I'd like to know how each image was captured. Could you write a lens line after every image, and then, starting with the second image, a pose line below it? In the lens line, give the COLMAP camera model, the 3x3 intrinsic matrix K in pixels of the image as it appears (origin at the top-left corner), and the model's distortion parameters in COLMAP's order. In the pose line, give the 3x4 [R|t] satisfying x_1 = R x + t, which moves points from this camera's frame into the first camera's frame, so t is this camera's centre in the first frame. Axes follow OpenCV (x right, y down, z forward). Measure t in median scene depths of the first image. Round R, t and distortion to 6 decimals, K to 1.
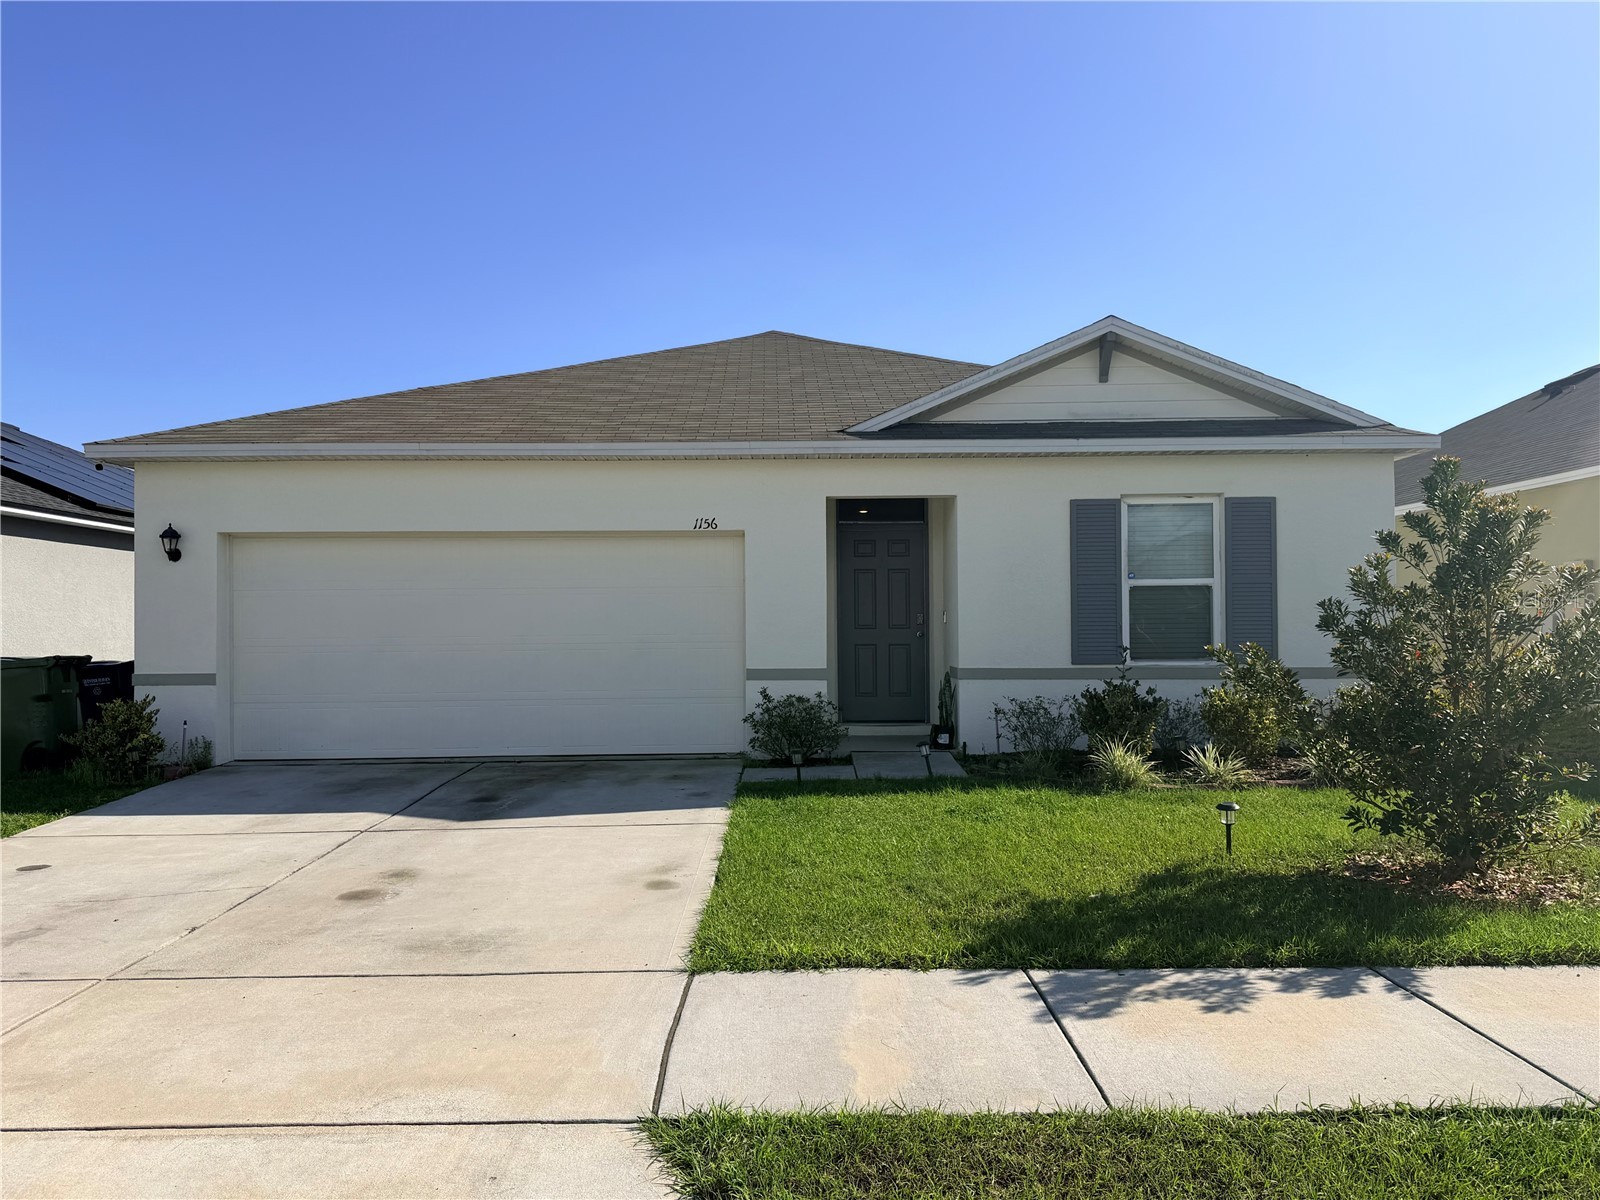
lens RADIAL K [[1217.6, 0, 800.0], [0, 1217.6, 600.0], [0, 0, 1]] dist [0.090145, -0.130446]
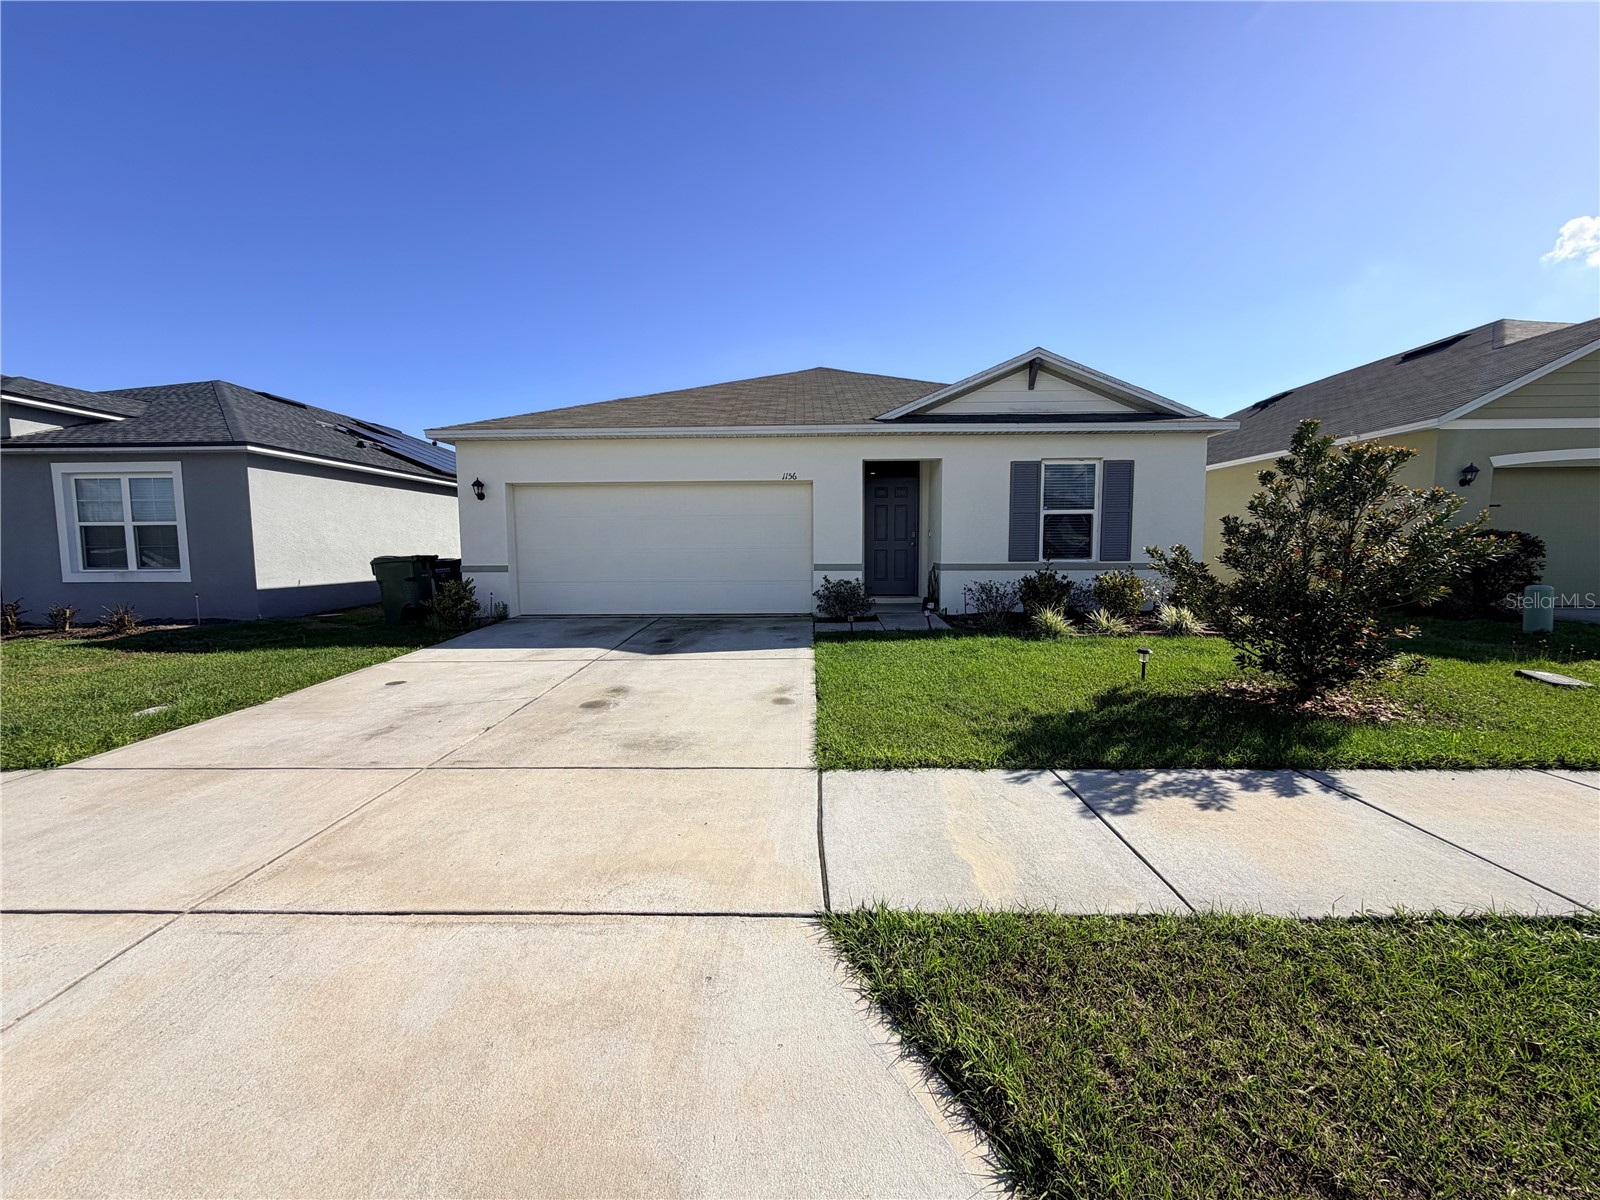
lens RADIAL K [[646.5, 0, 800.0], [0, 646.5, 600.0], [0, 0, 1]] dist [0.000392, -0.000045]
pose [[0.999532, 0.003514, -0.030401, -0.069672], [-0.000165, 0.993988, 0.109487, 0.015823], [0.030603, -0.109431, 0.993523, 0.204910]]
